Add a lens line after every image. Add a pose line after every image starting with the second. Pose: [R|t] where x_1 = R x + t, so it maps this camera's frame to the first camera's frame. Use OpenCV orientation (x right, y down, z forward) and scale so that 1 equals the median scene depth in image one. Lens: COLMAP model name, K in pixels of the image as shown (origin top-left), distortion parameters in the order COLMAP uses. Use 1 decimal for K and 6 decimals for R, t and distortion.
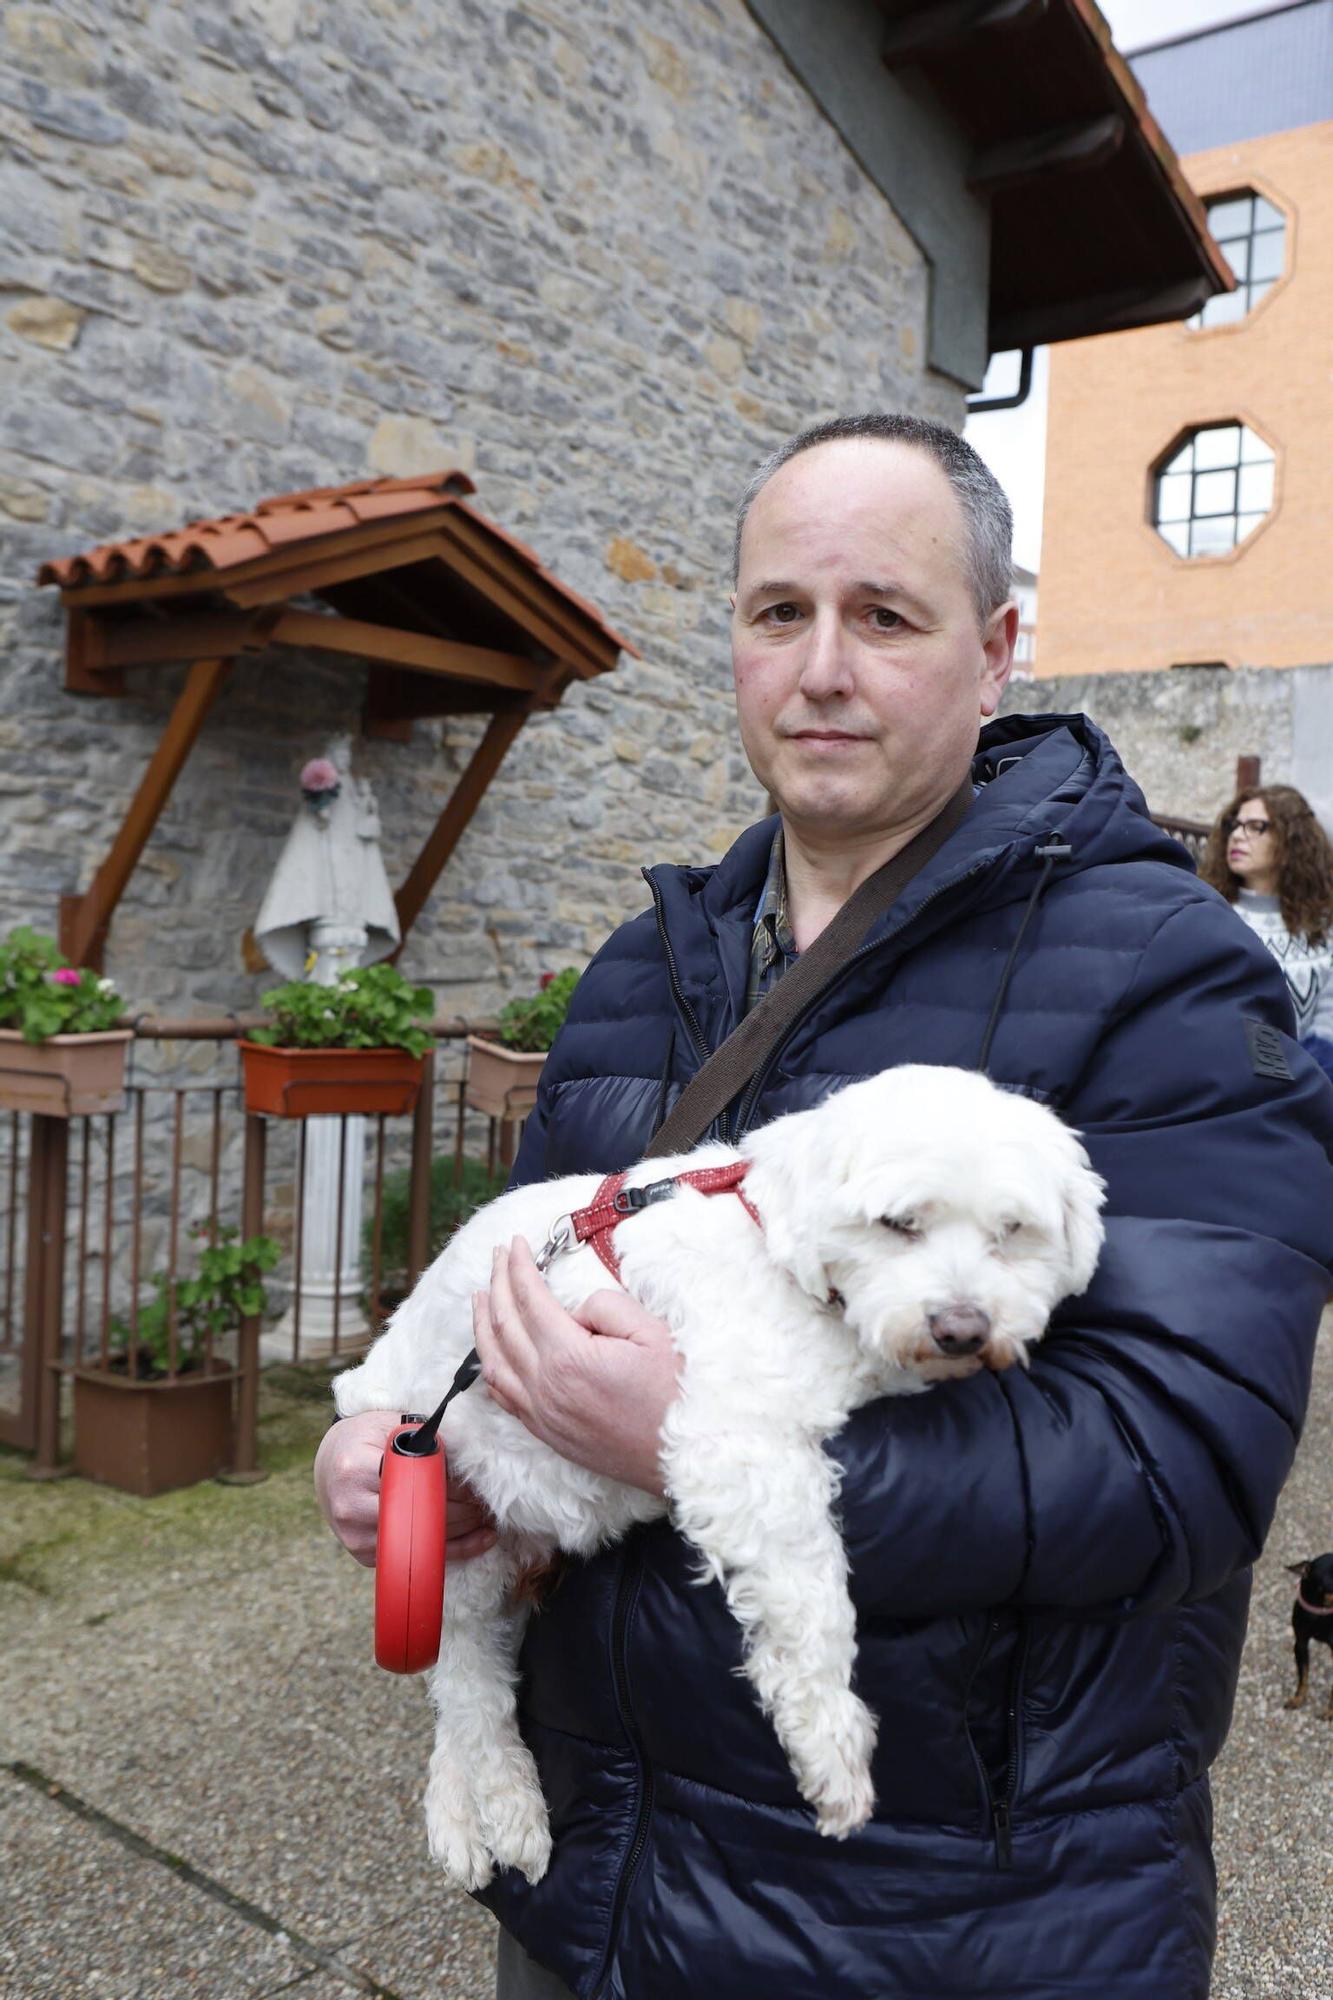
lens RADIAL K [[1813.3, 0, 660.9], [0, 1813.3, 1010.1], [0, 0, 1]] dist [-0.037239, 0.000000]
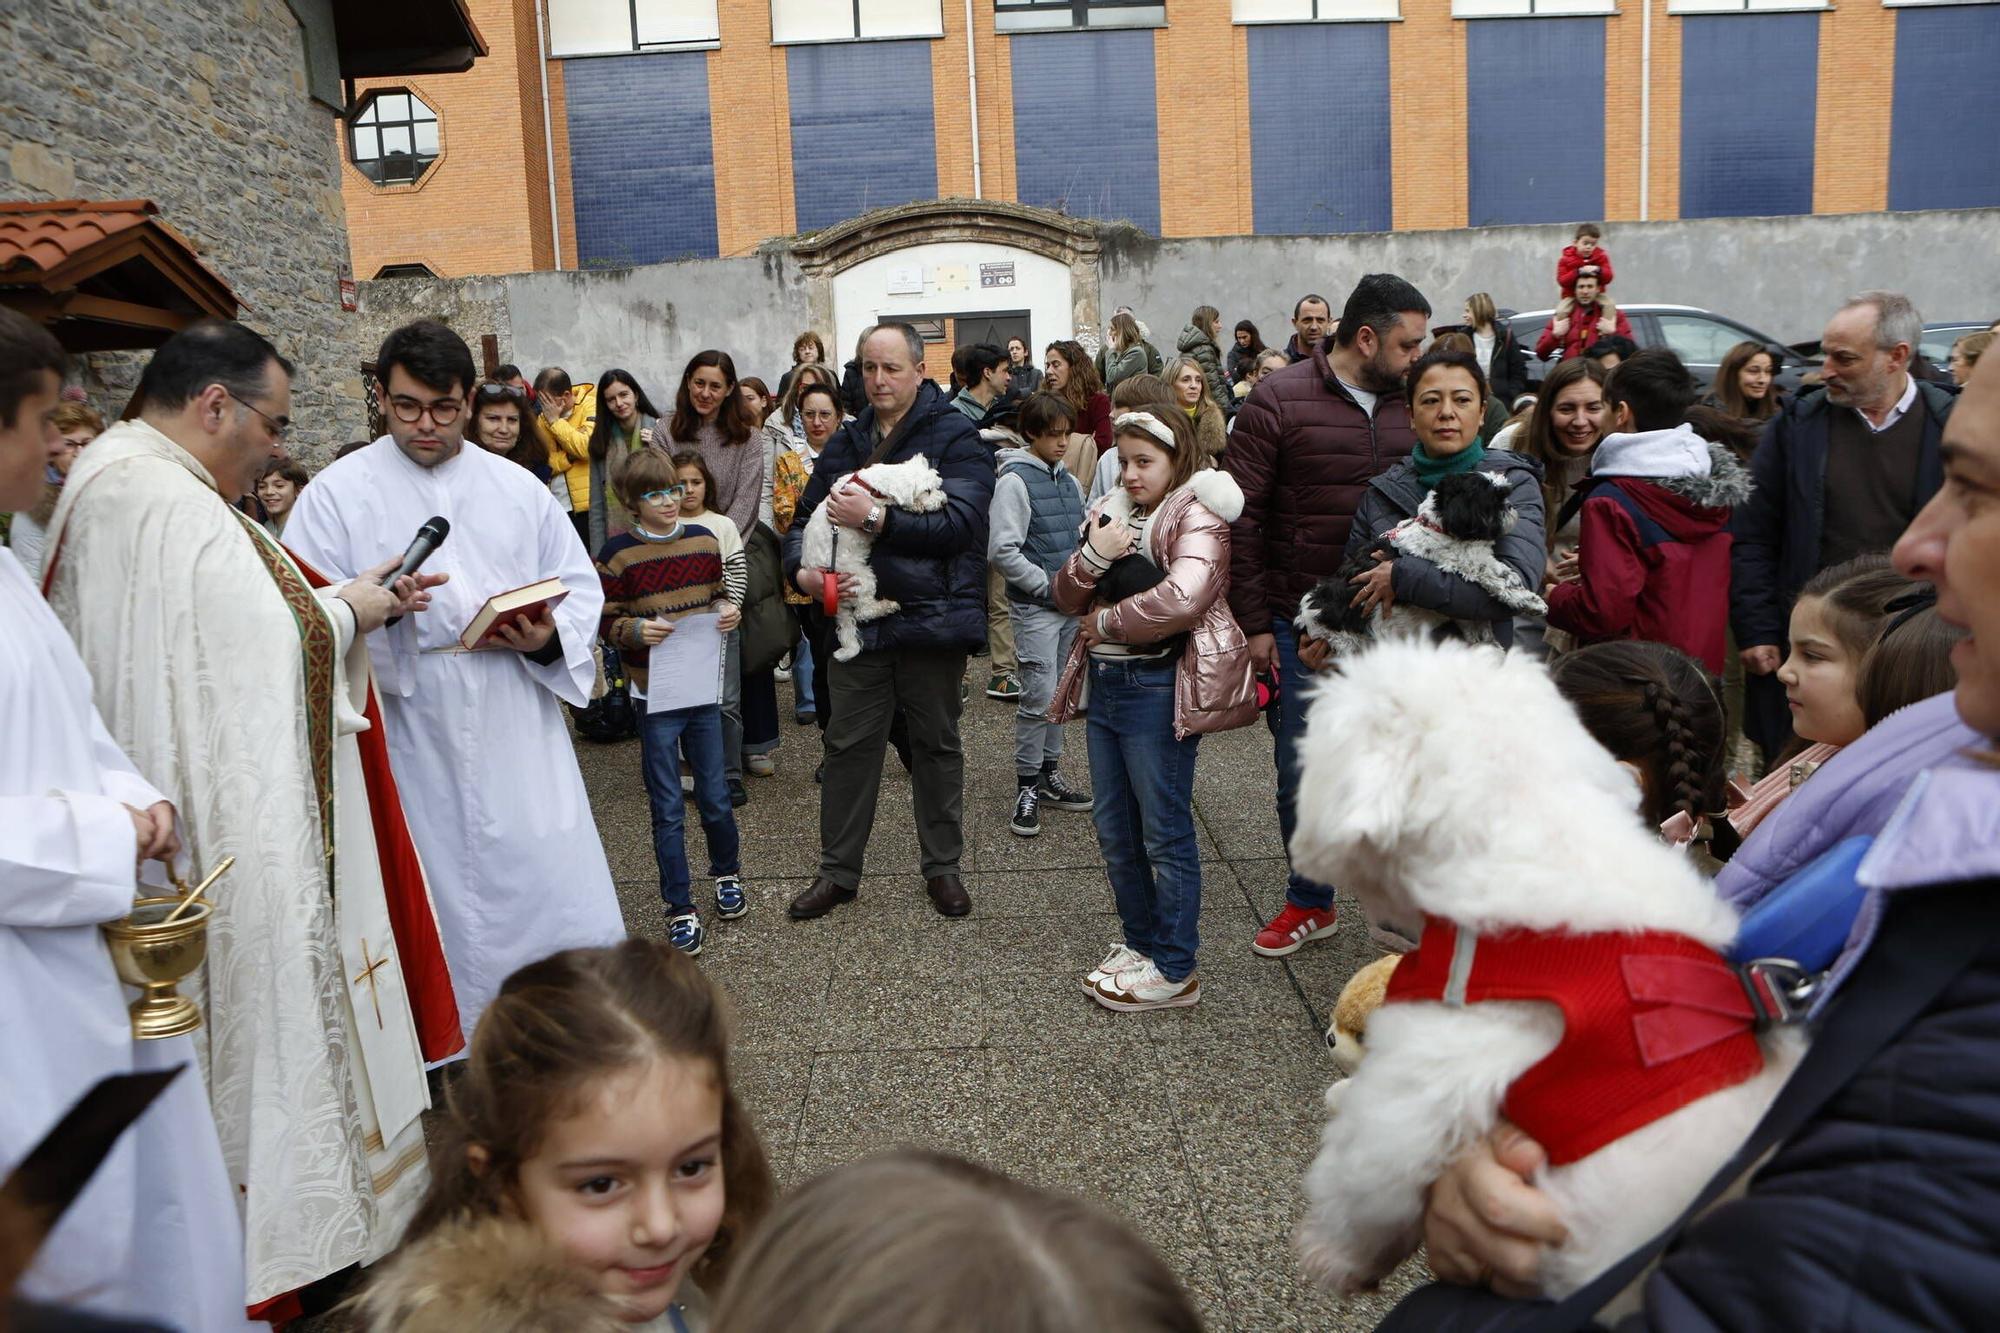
lens RADIAL K [[1406.1, 0, 993.9], [0, 1406.1, 687.7], [0, 0, 1]] dist [-0.097067, 0.071257]
pose [[0.738441, -0.192009, 0.646404, -0.392225], [0.109133, 0.979996, 0.166428, 0.008820], [-0.665429, -0.052353, 0.744623, -0.404348]]
